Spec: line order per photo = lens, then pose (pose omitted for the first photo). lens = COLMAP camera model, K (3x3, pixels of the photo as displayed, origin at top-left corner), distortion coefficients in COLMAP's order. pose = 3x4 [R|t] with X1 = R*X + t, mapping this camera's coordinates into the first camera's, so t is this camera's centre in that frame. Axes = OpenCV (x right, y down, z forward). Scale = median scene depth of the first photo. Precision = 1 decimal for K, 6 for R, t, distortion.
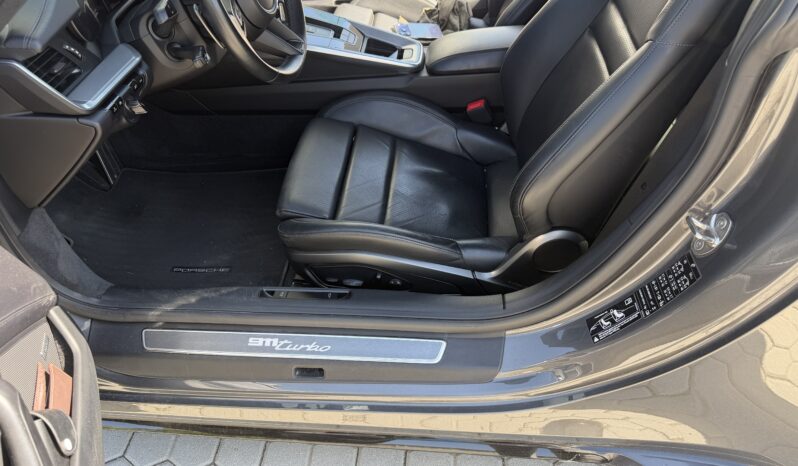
lens RADIAL K [[568.5, 0, 396.0], [0, 568.5, 236.0], [0, 0, 1]] dist [0.043896, -0.064852]
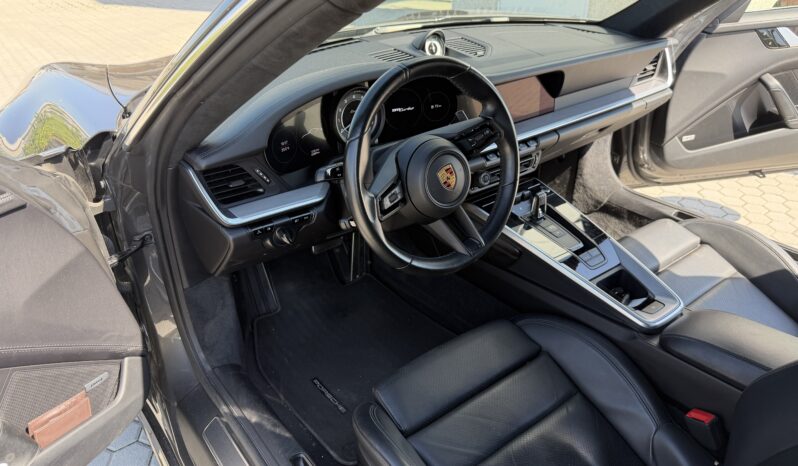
lens RADIAL K [[568.5, 0, 396.0], [0, 568.5, 236.0], [0, 0, 1]] dist [0.043896, -0.064852]
pose [[0.675919, 0.396435, -0.621267, 0.314967], [-0.522636, 0.852194, -0.024821, -0.271924], [0.519600, 0.341474, 0.783206, 0.228820]]
